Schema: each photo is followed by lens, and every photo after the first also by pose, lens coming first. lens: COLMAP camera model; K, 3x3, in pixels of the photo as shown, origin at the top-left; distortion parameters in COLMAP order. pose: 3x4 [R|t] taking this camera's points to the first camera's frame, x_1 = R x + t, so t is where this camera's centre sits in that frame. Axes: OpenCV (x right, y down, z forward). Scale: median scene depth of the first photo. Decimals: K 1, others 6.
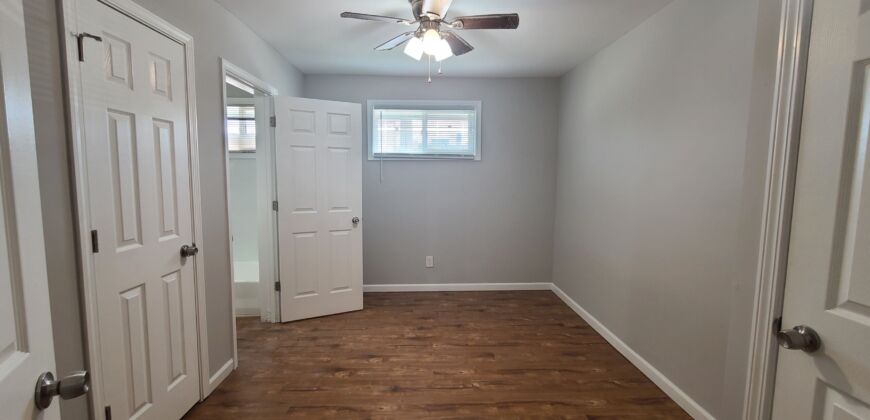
lens RADIAL K [[357.1, 0, 438.8], [0, 357.1, 207.2], [0, 0, 1]] dist [-0.000397, -0.000154]
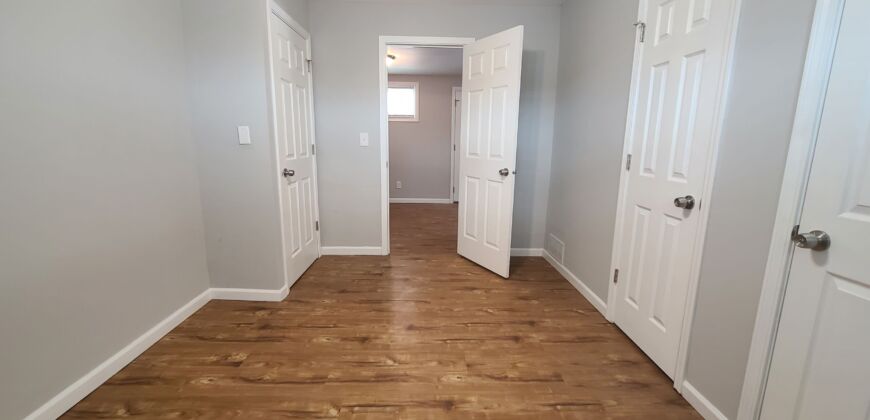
lens RADIAL K [[357.1, 0, 438.8], [0, 357.1, 207.2], [0, 0, 1]] dist [-0.000397, -0.000154]
pose [[-0.999682, -0.024565, 0.005640, -0.102974], [-0.021977, 0.959144, 0.282064, -0.089647], [-0.012339, 0.281850, -0.959379, 1.707443]]
